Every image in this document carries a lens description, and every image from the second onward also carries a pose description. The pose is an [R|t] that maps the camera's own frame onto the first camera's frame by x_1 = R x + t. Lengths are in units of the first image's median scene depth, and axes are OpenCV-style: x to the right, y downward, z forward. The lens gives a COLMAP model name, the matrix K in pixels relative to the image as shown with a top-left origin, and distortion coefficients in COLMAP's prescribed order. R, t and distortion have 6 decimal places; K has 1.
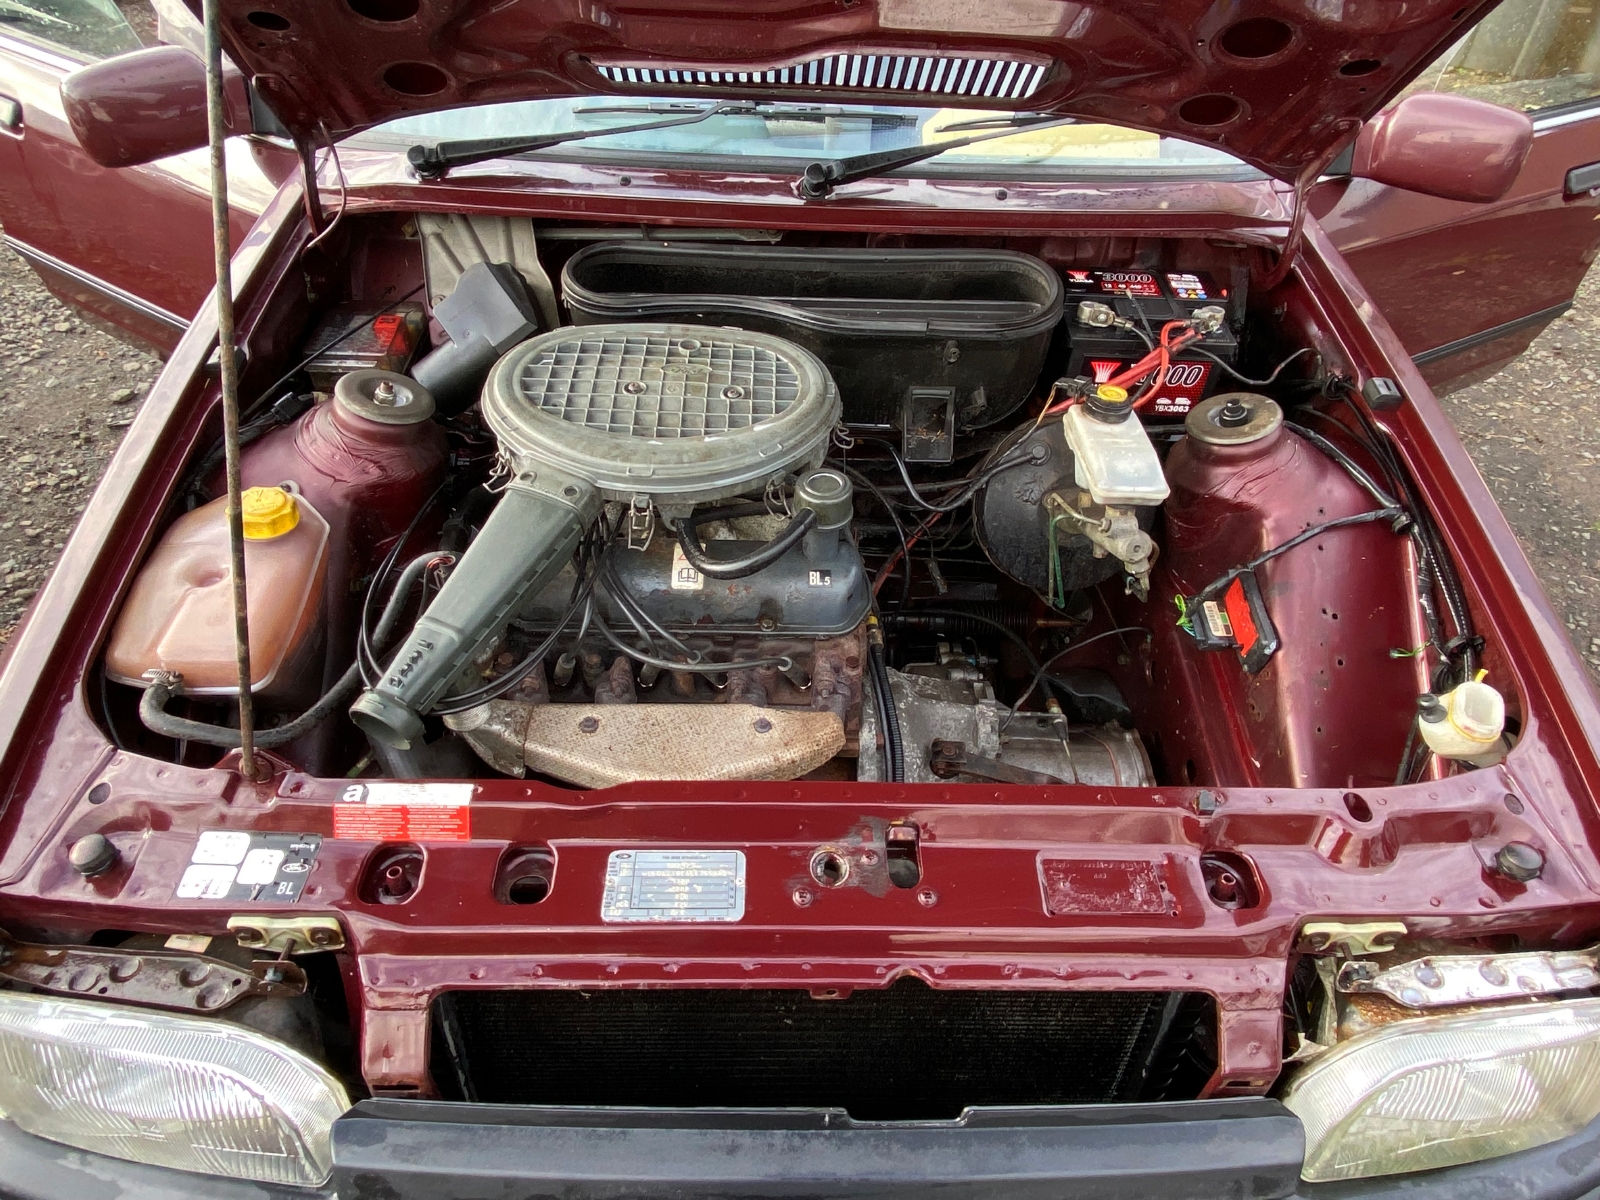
lens RADIAL K [[986.1, 0, 800.0], [0, 986.1, 600.0], [0, 0, 1]] dist [0.004029, -0.000325]
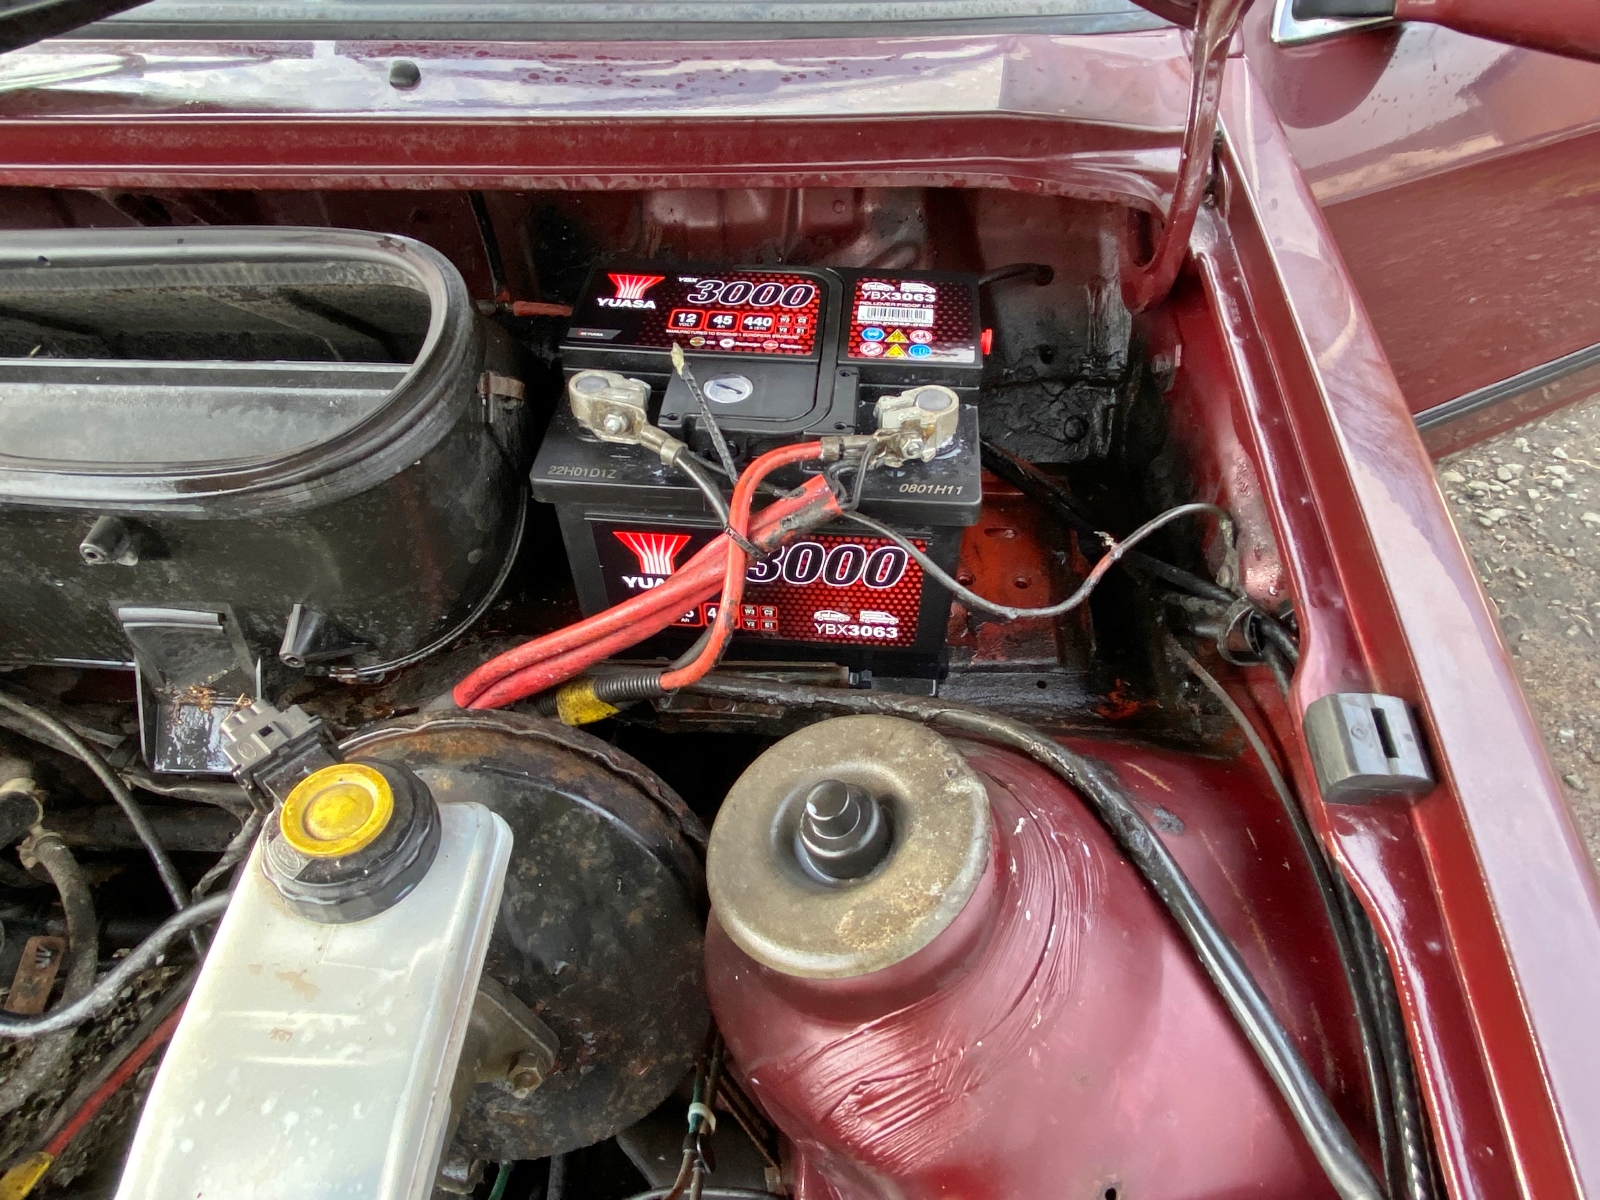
lens RADIAL K [[986.1, 0, 800.0], [0, 986.1, 600.0], [0, 0, 1]] dist [0.004029, -0.000325]
pose [[0.997397, 0.022994, -0.068340, 0.388682], [-0.016307, 0.995165, 0.096853, -0.249435], [0.070236, -0.095486, 0.992950, 0.617711]]
